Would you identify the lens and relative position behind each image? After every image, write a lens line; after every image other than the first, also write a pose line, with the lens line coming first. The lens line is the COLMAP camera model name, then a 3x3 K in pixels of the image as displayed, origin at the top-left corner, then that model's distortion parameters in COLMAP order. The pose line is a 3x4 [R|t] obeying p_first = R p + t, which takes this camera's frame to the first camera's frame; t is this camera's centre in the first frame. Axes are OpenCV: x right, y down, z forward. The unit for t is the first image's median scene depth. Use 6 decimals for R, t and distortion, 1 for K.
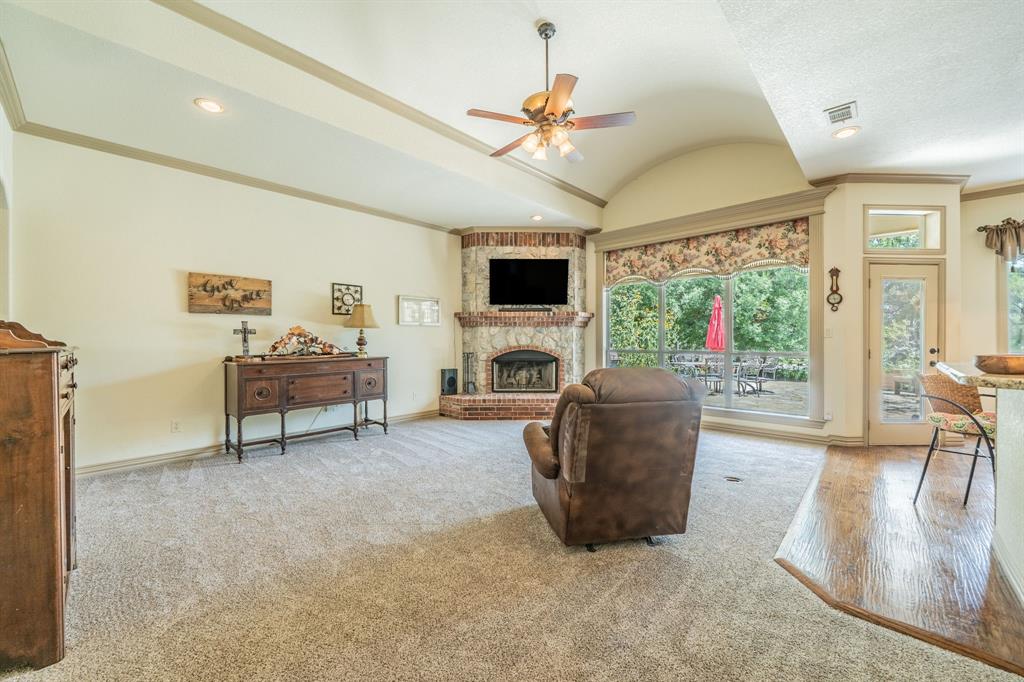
lens RADIAL K [[381.5, 0, 513.0], [0, 381.5, 340.2], [0, 0, 1]] dist [-0.011176, -0.000300]
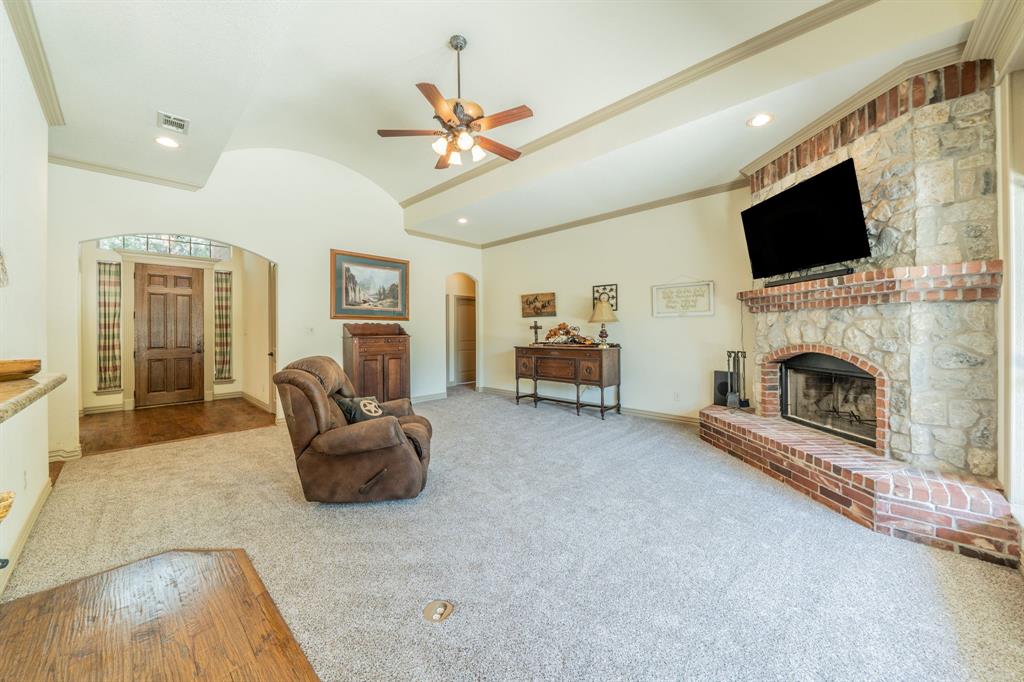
lens RADIAL K [[381.5, 0, 515.0], [0, 381.5, 331.5], [0, 0, 1]] dist [-0.011176, -0.000300]
pose [[-0.010860, 0.004320, -0.999932, 0.714887], [0.001907, 0.999989, 0.004300, -0.009428], [0.999939, -0.001861, -0.010869, 0.717051]]
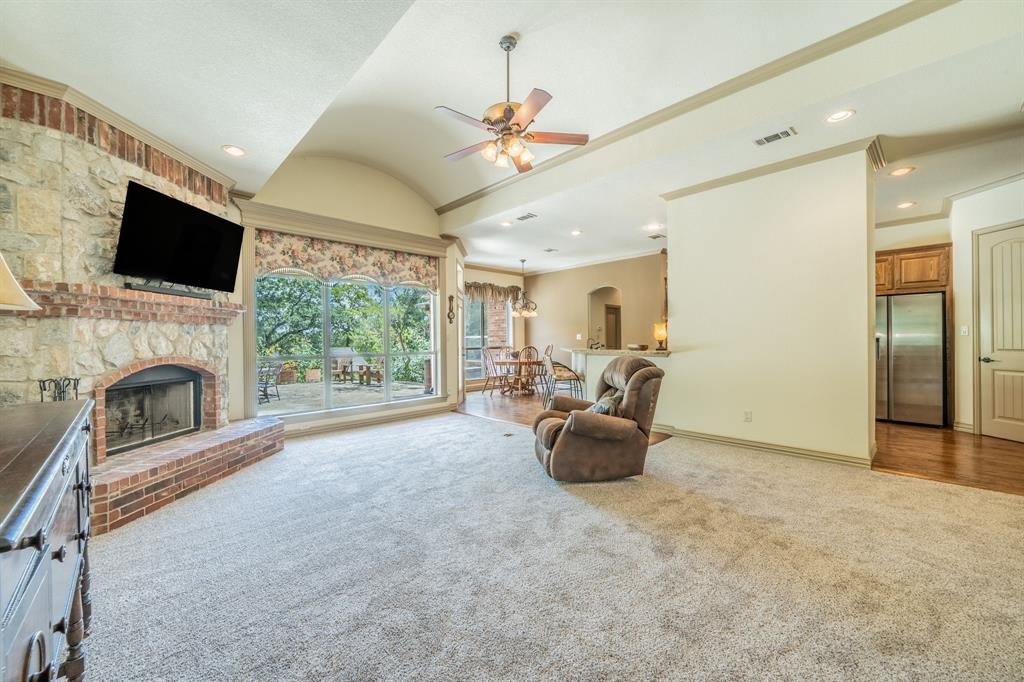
lens RADIAL K [[381.5, 0, 508.8], [0, 381.5, 343.1], [0, 0, 1]] dist [-0.011176, -0.000300]
pose [[0.068078, -0.007216, 0.997654, -0.597029], [0.013764, 0.999885, 0.006293, -0.003248], [-0.997585, 0.013303, 0.068170, 0.573726]]
